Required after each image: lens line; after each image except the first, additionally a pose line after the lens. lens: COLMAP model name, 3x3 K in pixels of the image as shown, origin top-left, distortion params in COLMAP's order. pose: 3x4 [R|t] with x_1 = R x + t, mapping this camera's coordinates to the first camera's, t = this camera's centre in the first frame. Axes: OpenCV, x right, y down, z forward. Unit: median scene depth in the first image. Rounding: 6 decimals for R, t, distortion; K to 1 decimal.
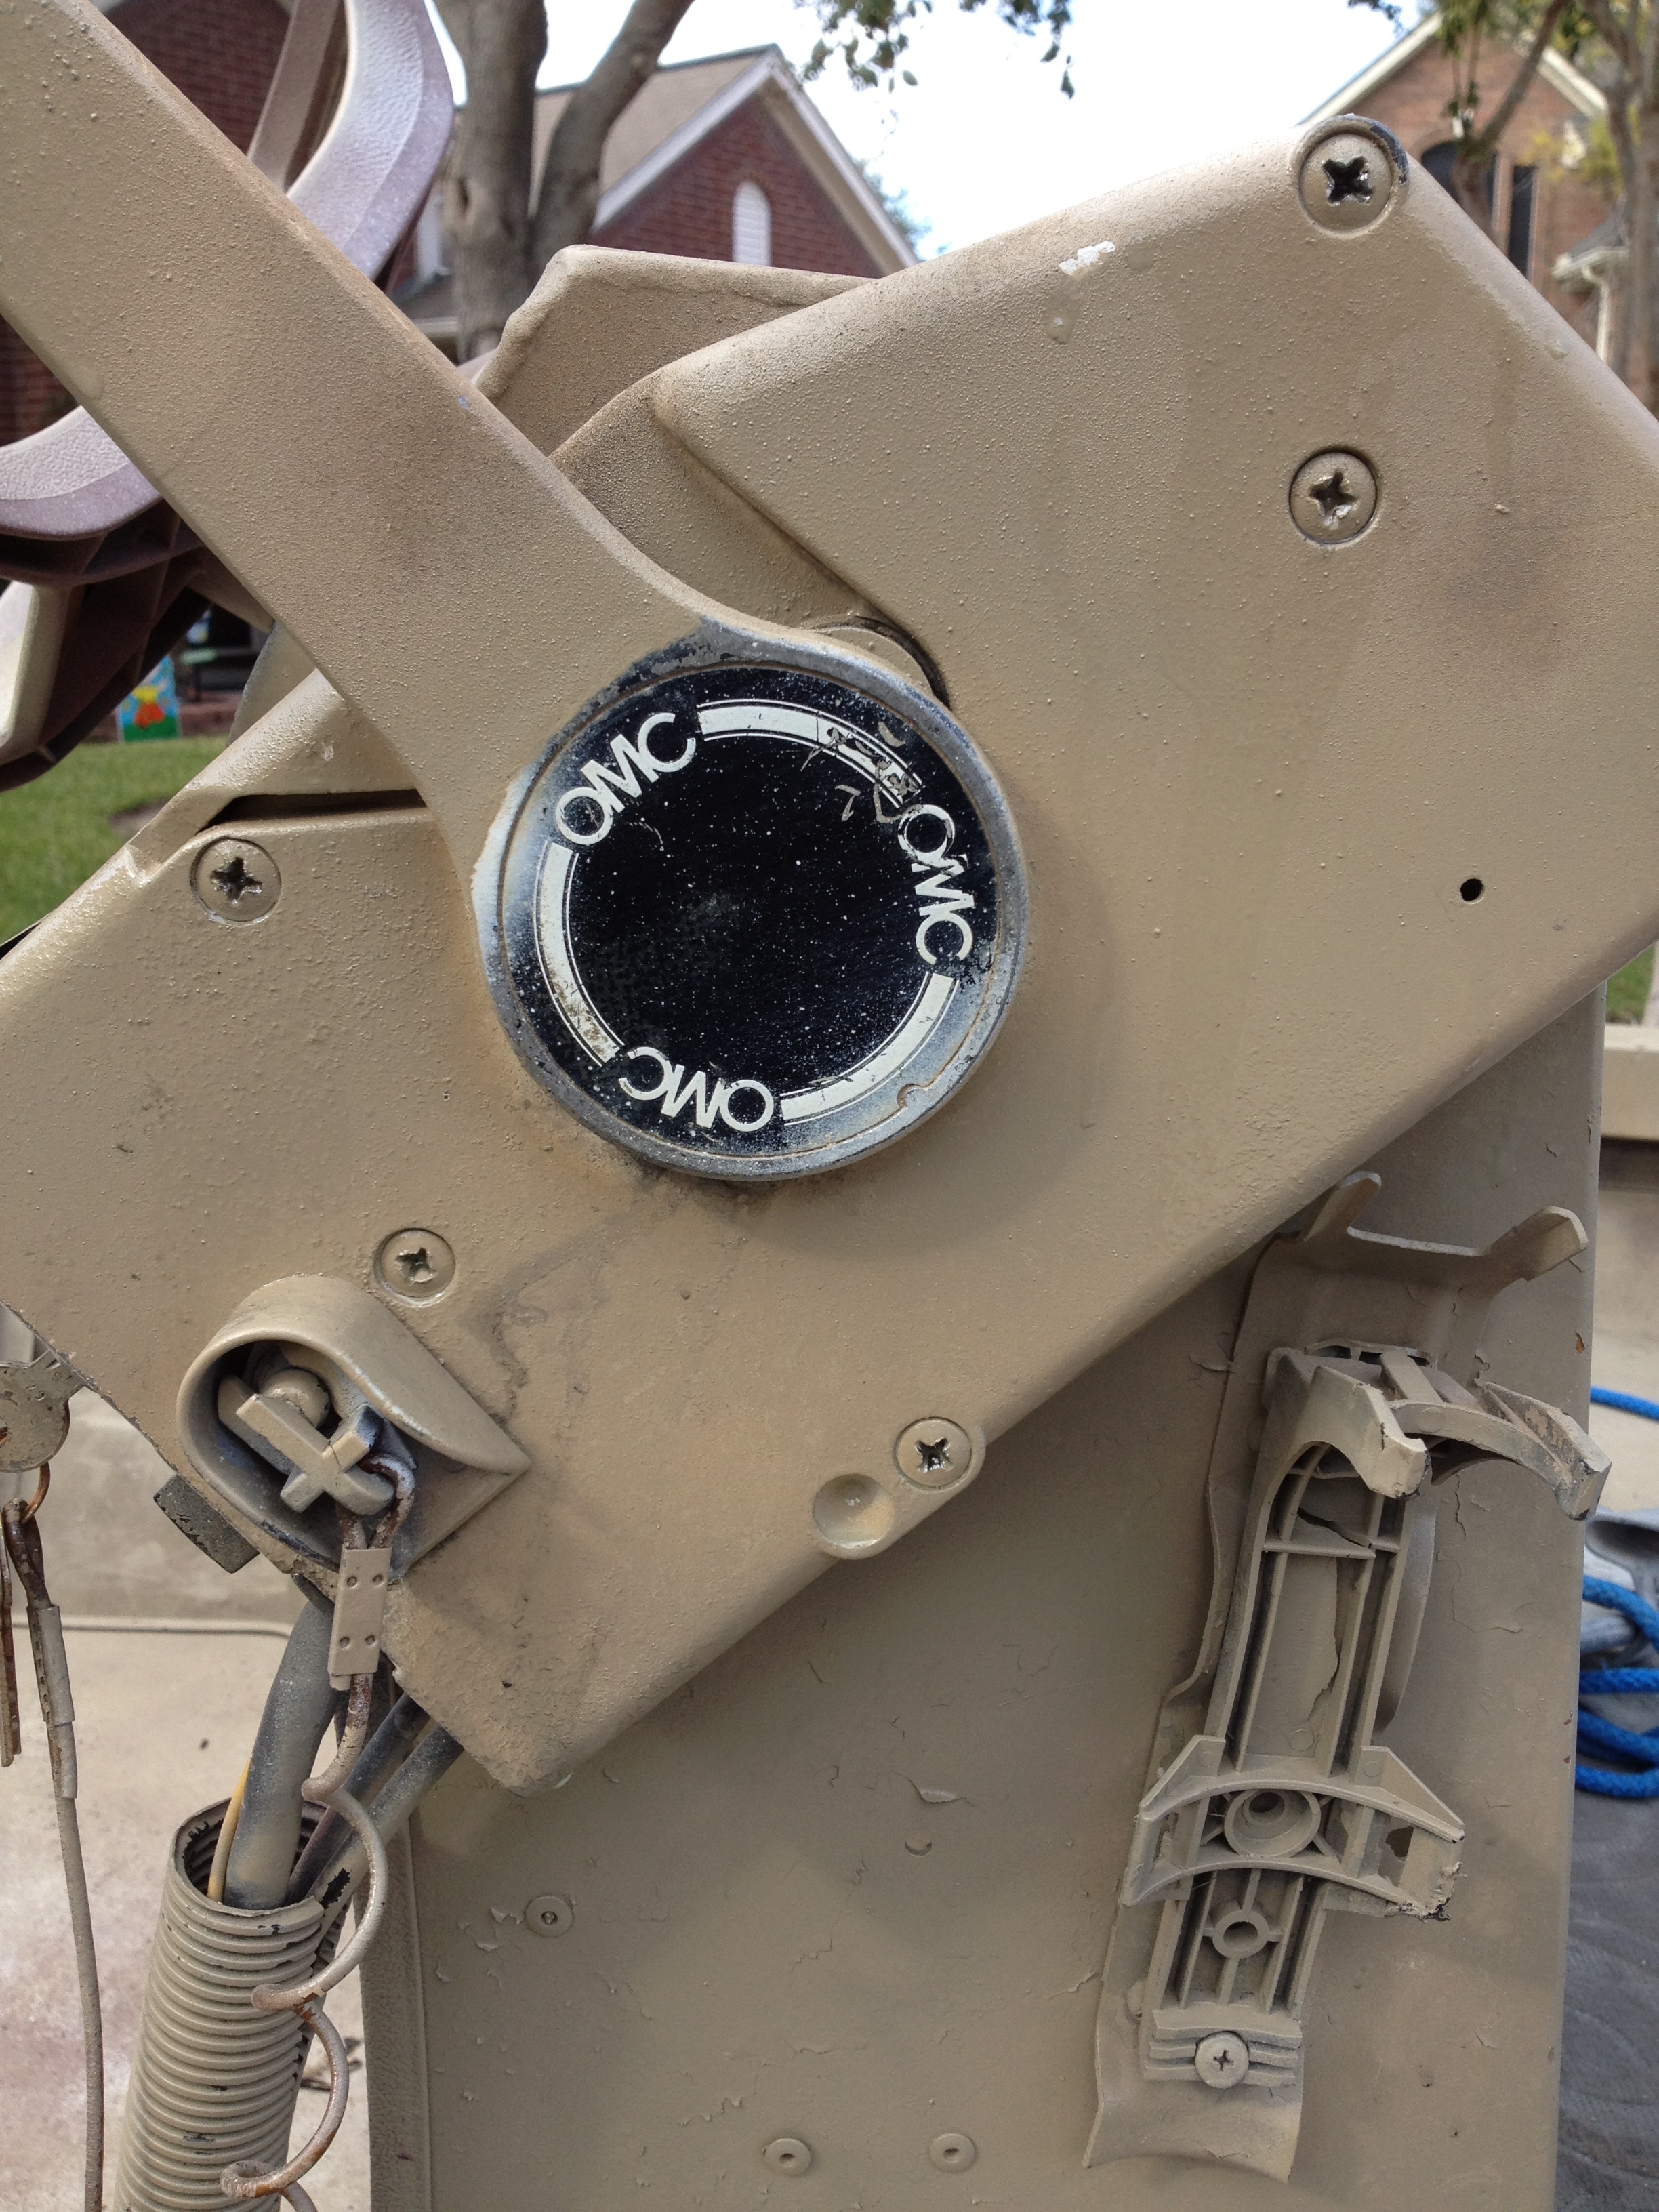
lens RADIAL K [[2099.9, 0, 829.5], [0, 2099.9, 1106.0], [0, 0, 1]] dist [0.123077, -0.012763]
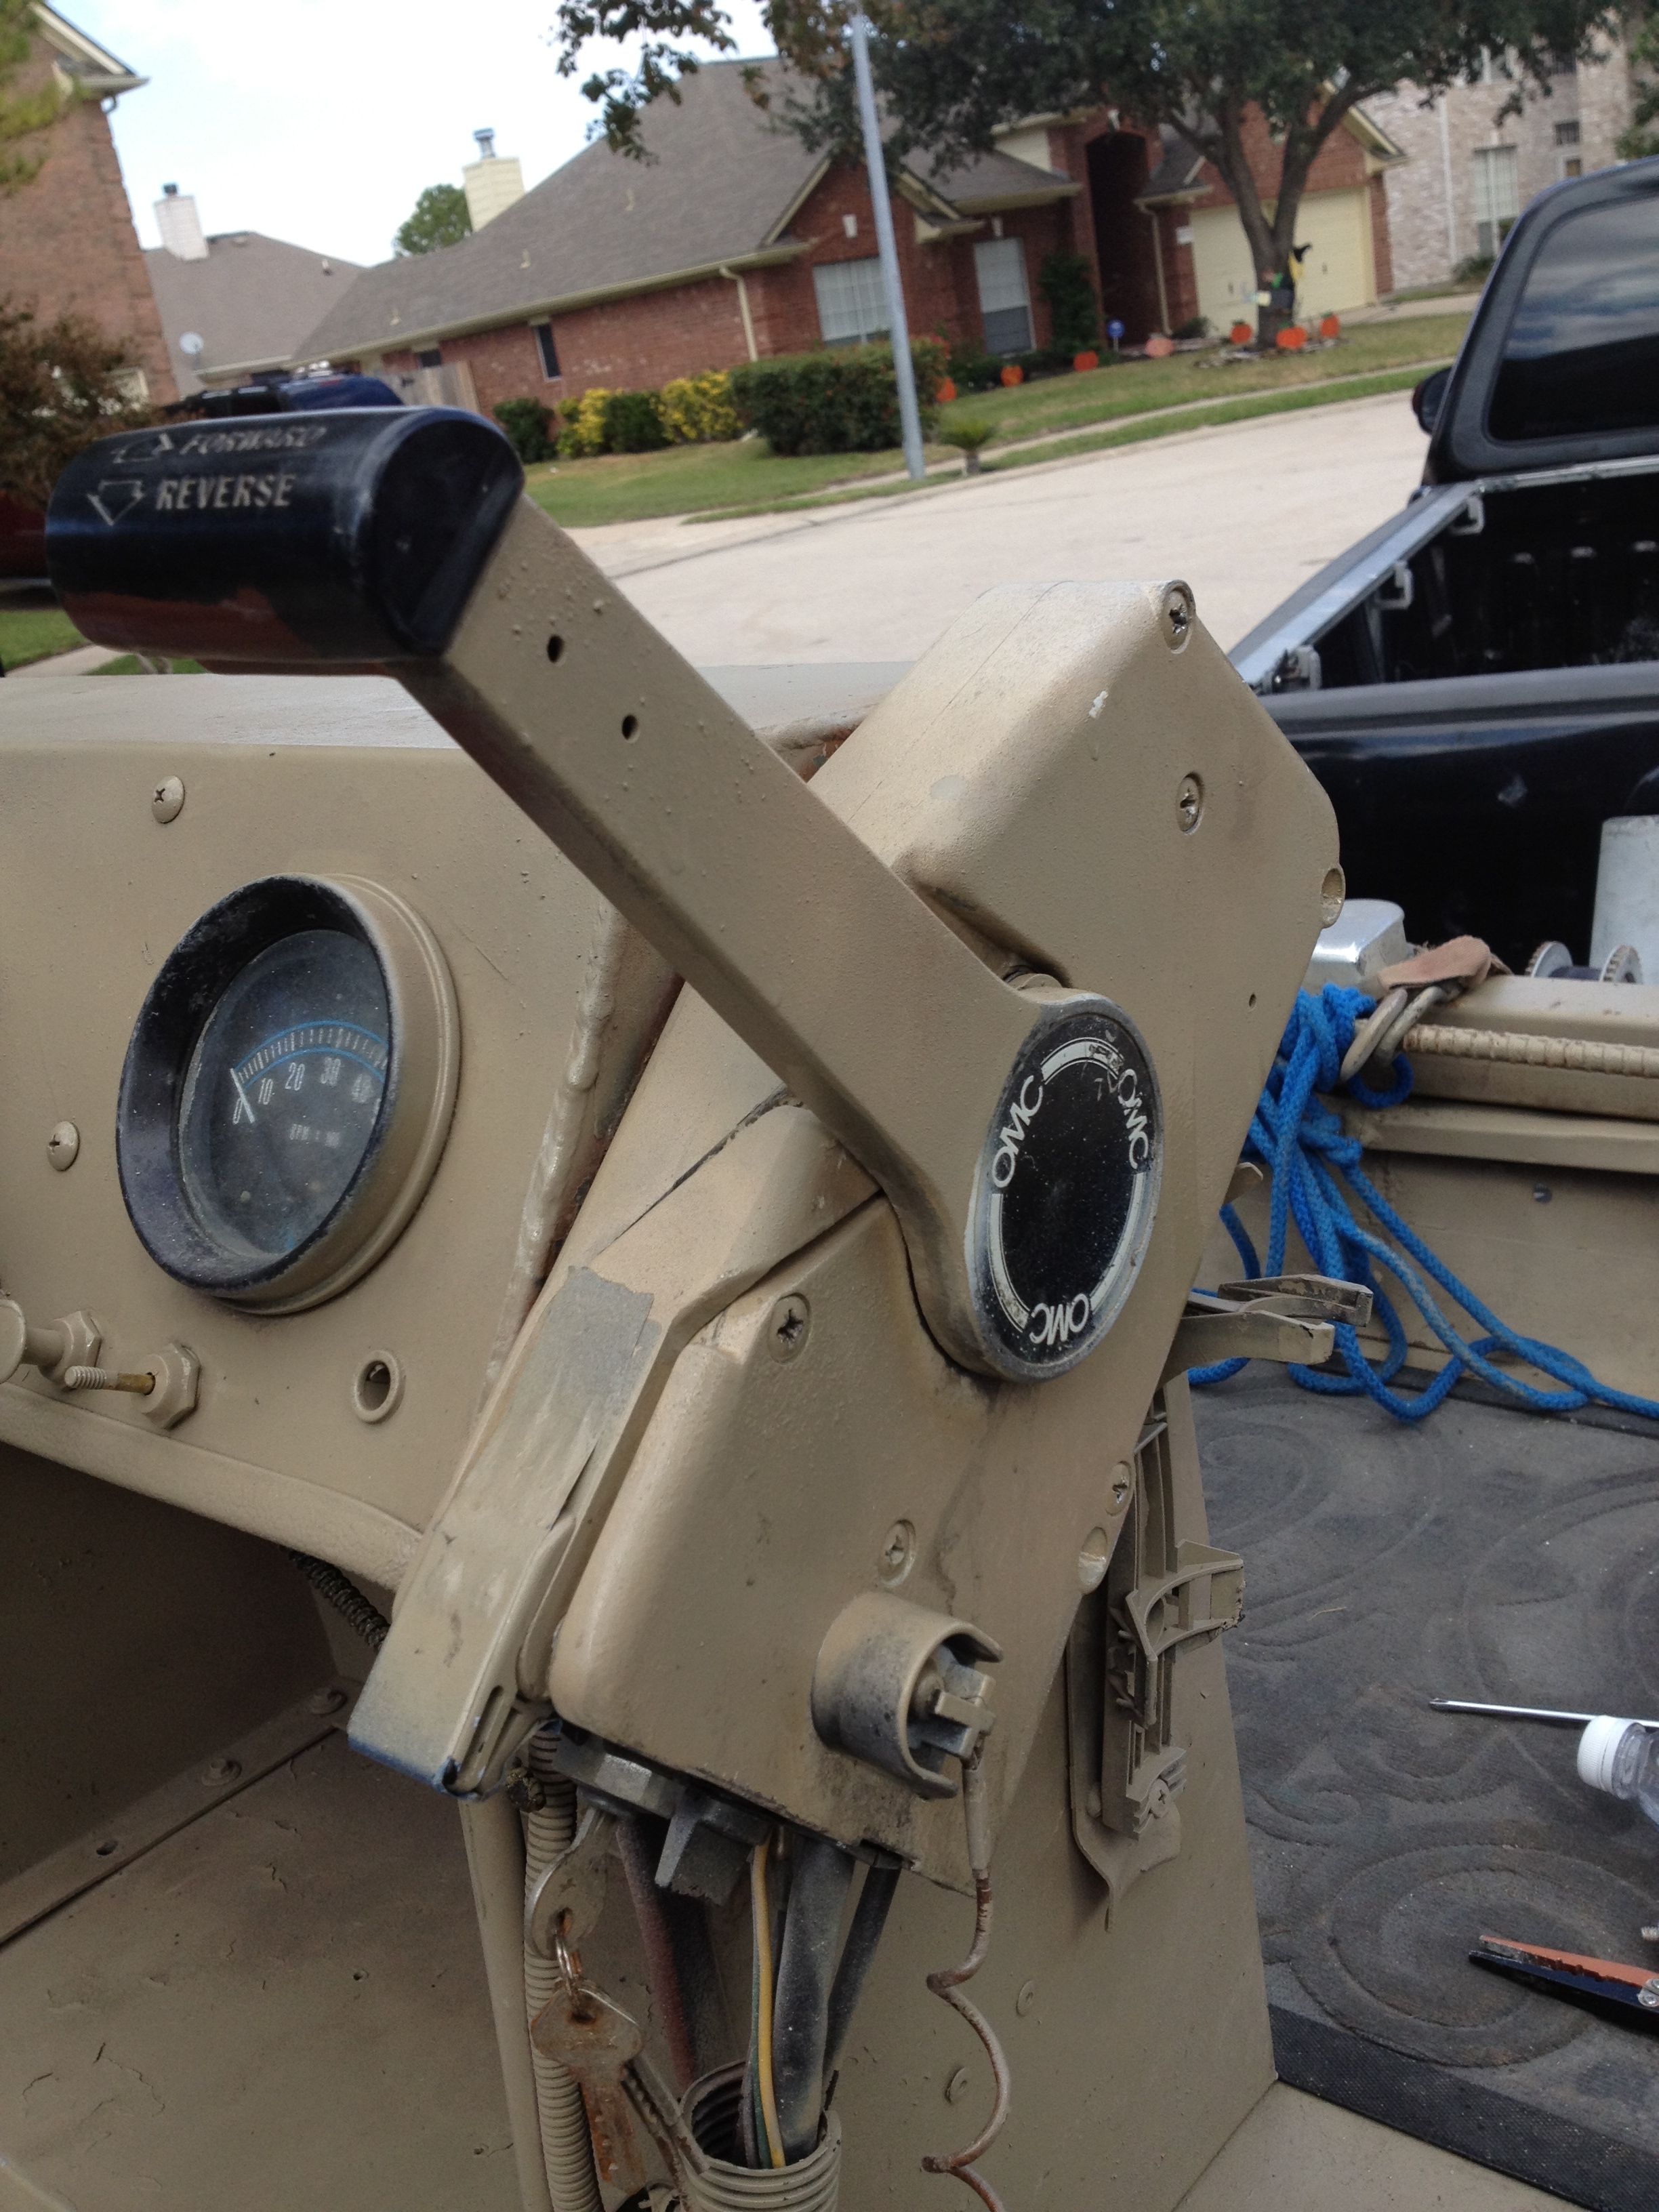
lens RADIAL K [[2099.9, 0, 829.5], [0, 2099.9, 1106.0], [0, 0, 1]] dist [0.123077, -0.012763]
pose [[0.611358, -0.366482, 0.701379, -1.118881], [0.344386, 0.921186, 0.181150, -0.456565], [-0.712489, 0.130798, 0.689385, 0.134981]]
